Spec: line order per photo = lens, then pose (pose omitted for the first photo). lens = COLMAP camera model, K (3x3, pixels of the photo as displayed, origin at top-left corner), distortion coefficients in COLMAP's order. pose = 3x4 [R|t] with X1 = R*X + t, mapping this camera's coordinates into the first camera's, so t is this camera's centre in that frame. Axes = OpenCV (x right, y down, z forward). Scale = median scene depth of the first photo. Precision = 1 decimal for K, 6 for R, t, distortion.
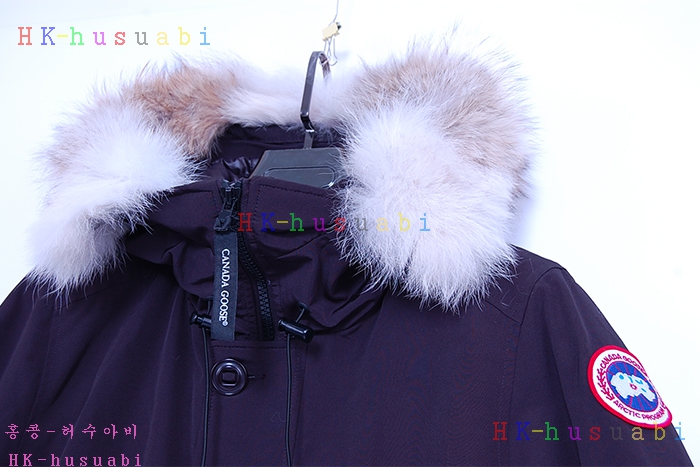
lens RADIAL K [[1024.4, 0, 350.4], [0, 1024.4, 233.0], [0, 0, 1]] dist [-0.123859, 0.000000]
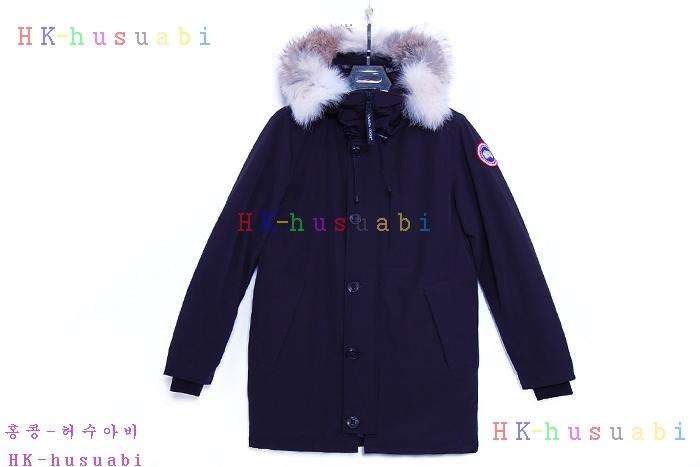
lens RADIAL K [[794.4, 0, 349.4], [0, 794.4, 233.5], [0, 0, 1]] dist [0.007267, 0.000000]
pose [[0.959556, -0.061727, 0.274668, -0.857957], [-0.034052, 0.943053, 0.330895, -0.436925], [-0.279451, -0.326865, 0.902810, -1.281643]]
